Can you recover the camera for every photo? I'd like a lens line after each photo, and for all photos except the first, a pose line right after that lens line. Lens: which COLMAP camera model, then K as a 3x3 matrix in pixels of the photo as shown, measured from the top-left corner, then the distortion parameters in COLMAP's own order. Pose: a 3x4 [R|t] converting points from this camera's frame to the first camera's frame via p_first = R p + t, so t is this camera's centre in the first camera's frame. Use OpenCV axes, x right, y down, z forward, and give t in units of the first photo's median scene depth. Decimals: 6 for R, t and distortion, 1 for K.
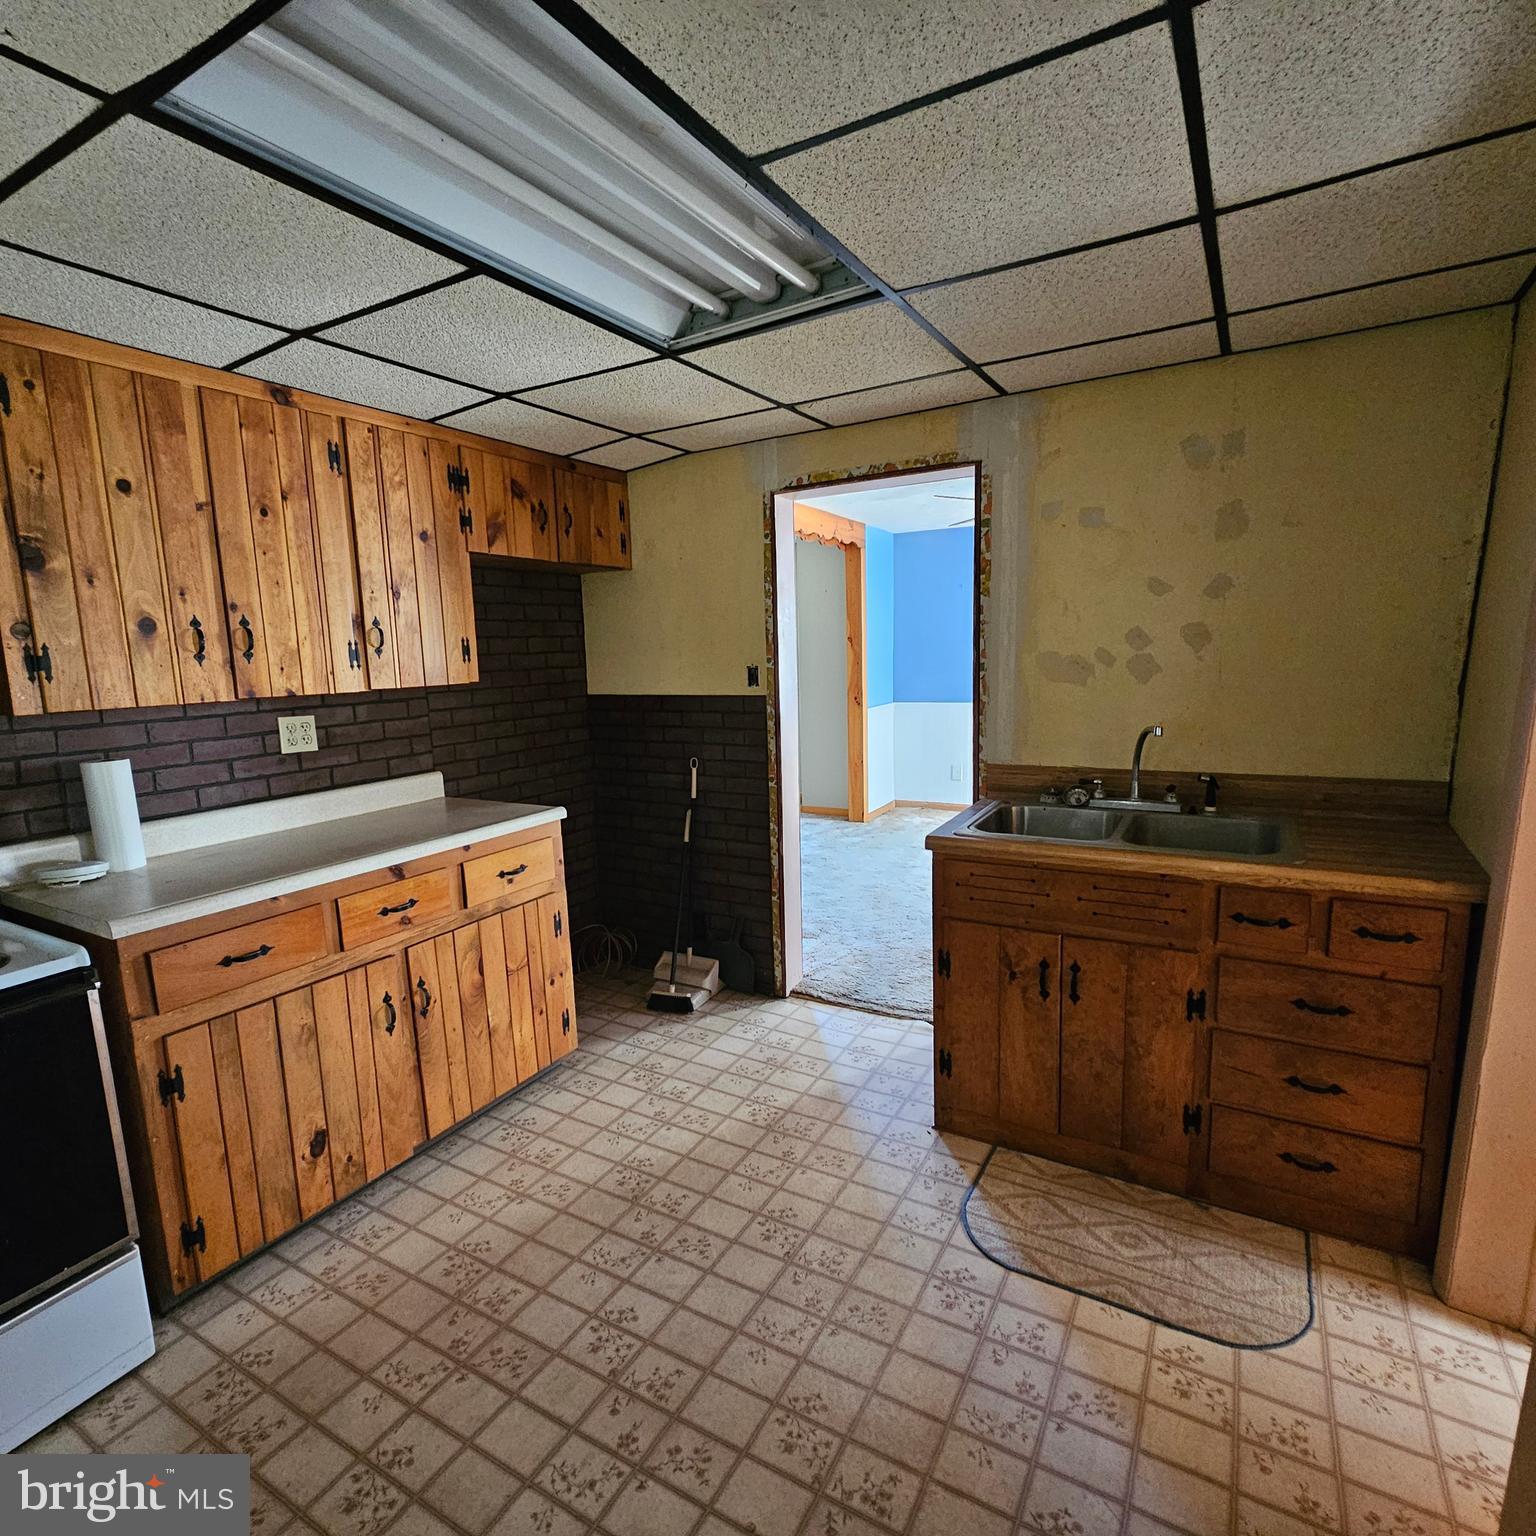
lens RADIAL K [[835.9, 0, 759.9], [0, 835.9, 776.7], [0, 0, 1]] dist [-0.001419, -0.001904]
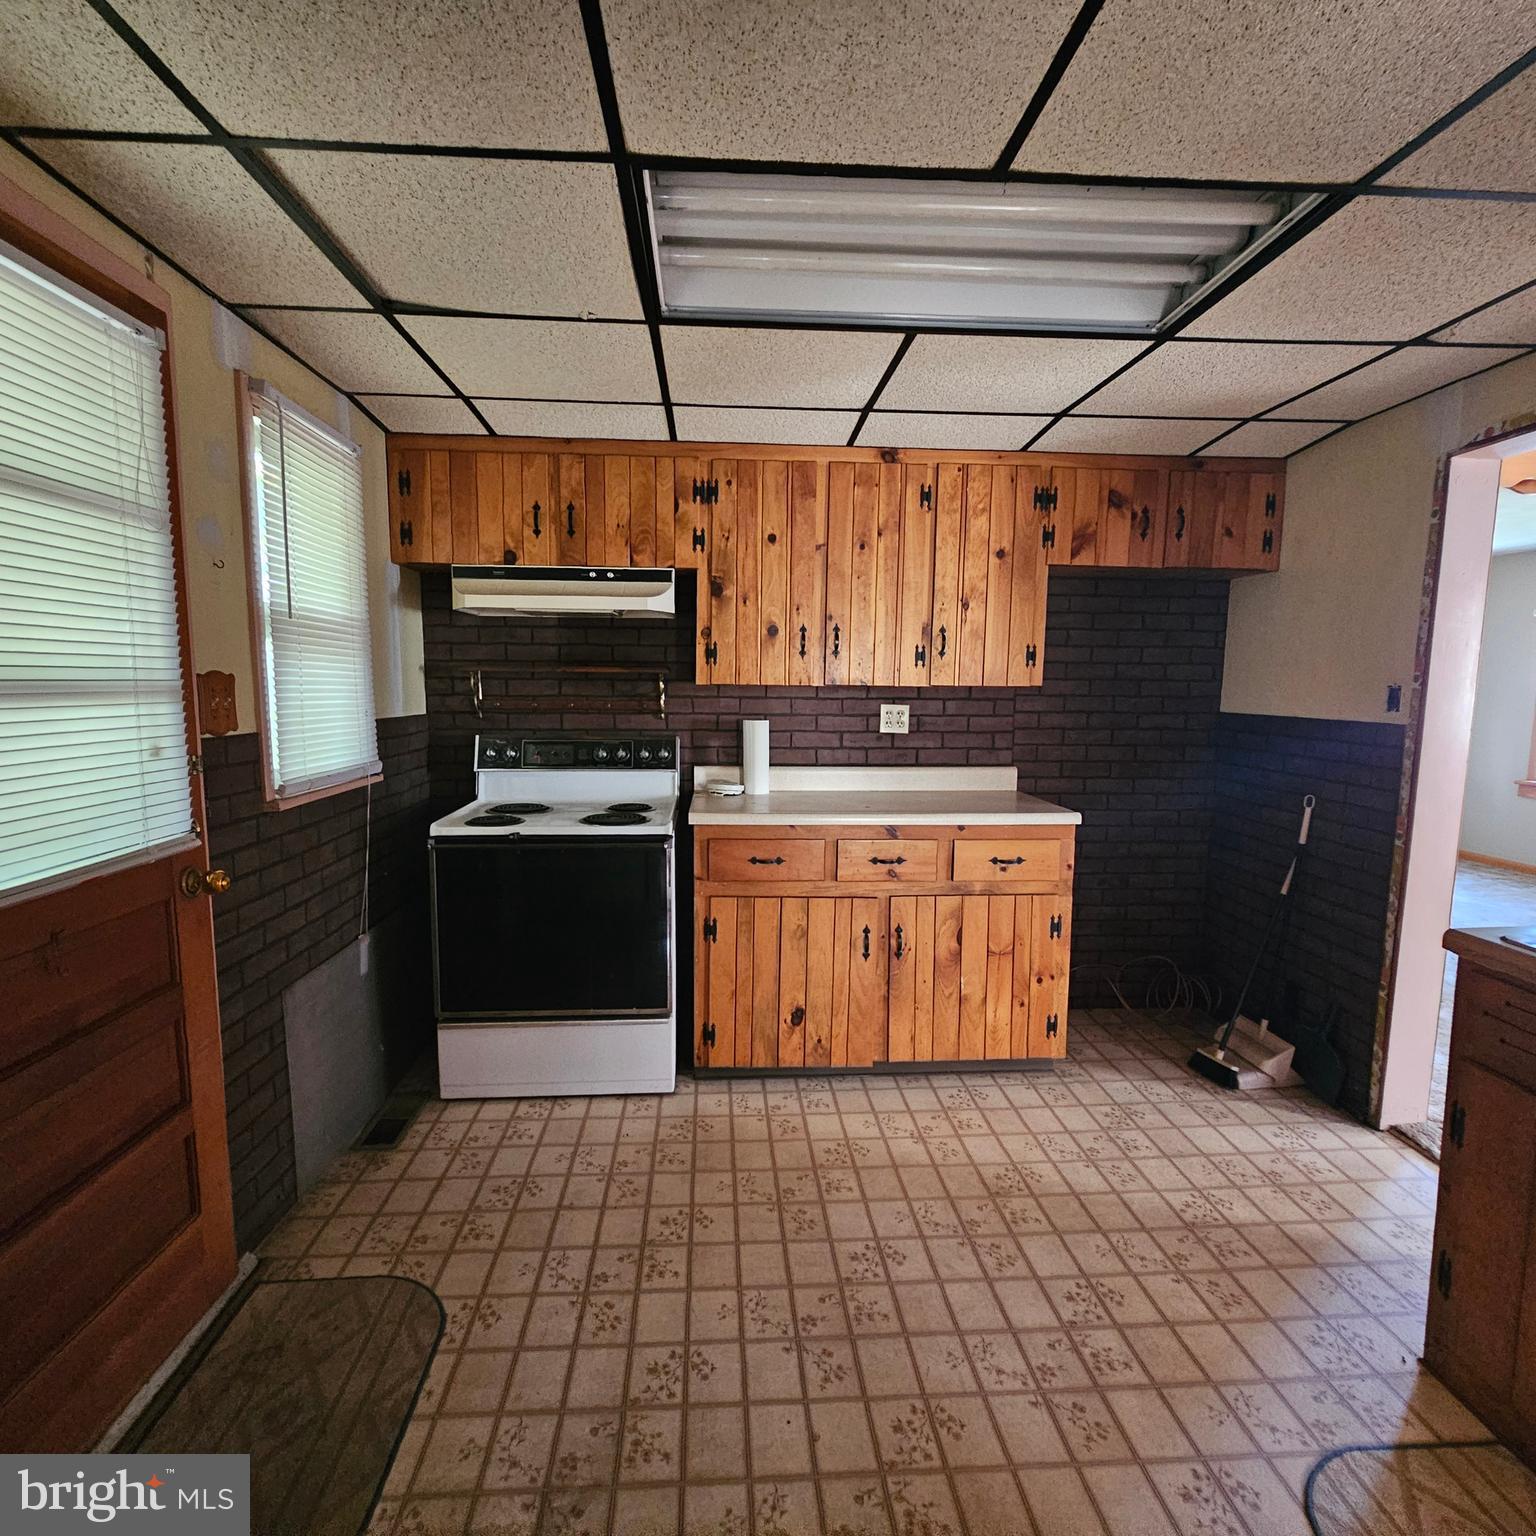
lens RADIAL K [[838.4, 0, 756.3], [0, 838.4, 772.8], [0, 0, 1]] dist [-0.001374, -0.001508]
pose [[0.552362, 0.129222, -0.823527, 0.426635], [-0.155319, 0.986566, 0.050628, -0.002284], [0.819007, 0.099944, 0.565013, 0.131970]]
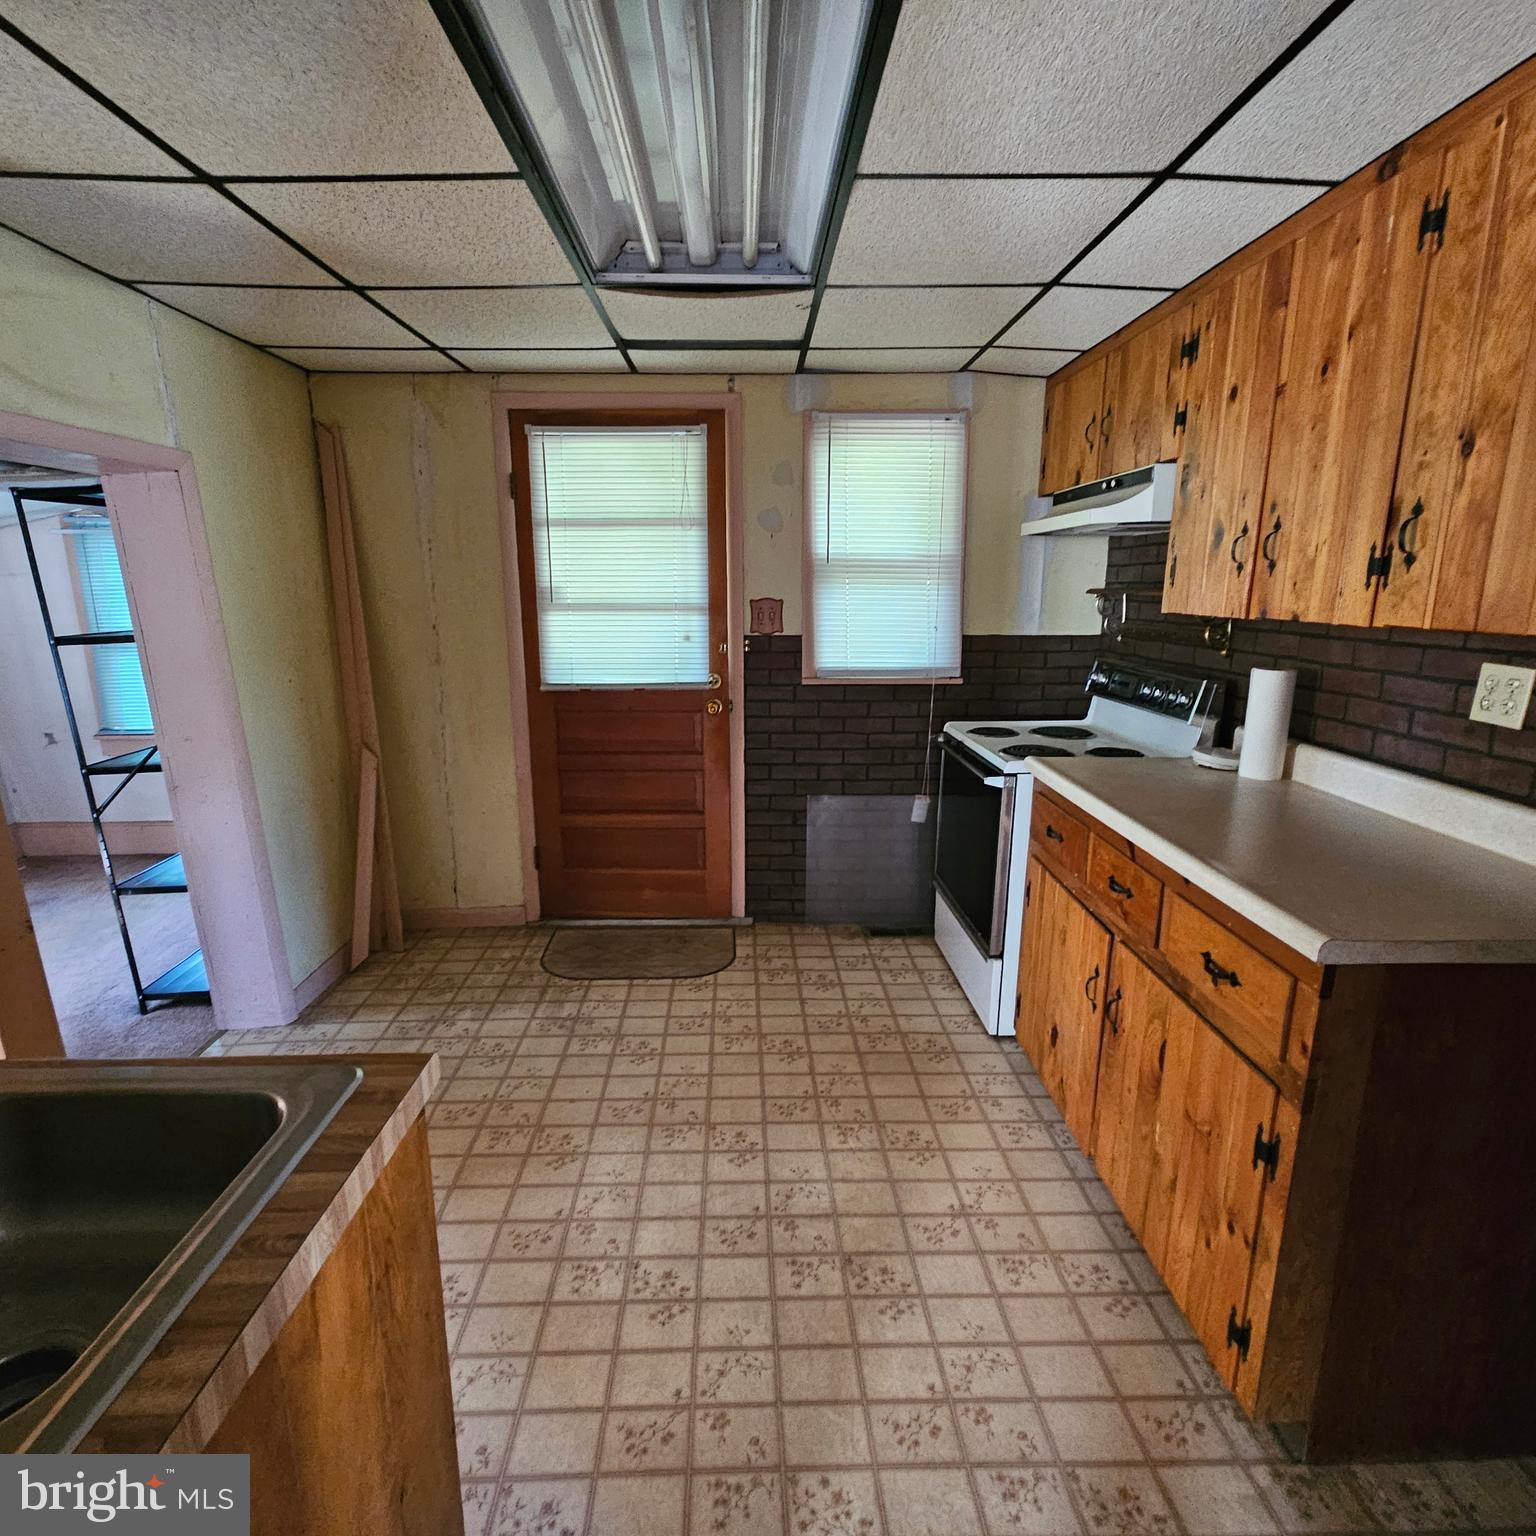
lens RADIAL K [[827.9, 0, 752.9], [0, 827.9, 774.4], [0, 0, 1]] dist [-0.002723, 0.002670]
pose [[-0.852179, 0.151289, -0.500903, 0.244177], [-0.049875, 0.929446, 0.365573, -0.209455], [0.520869, 0.336516, -0.784508, 1.329434]]
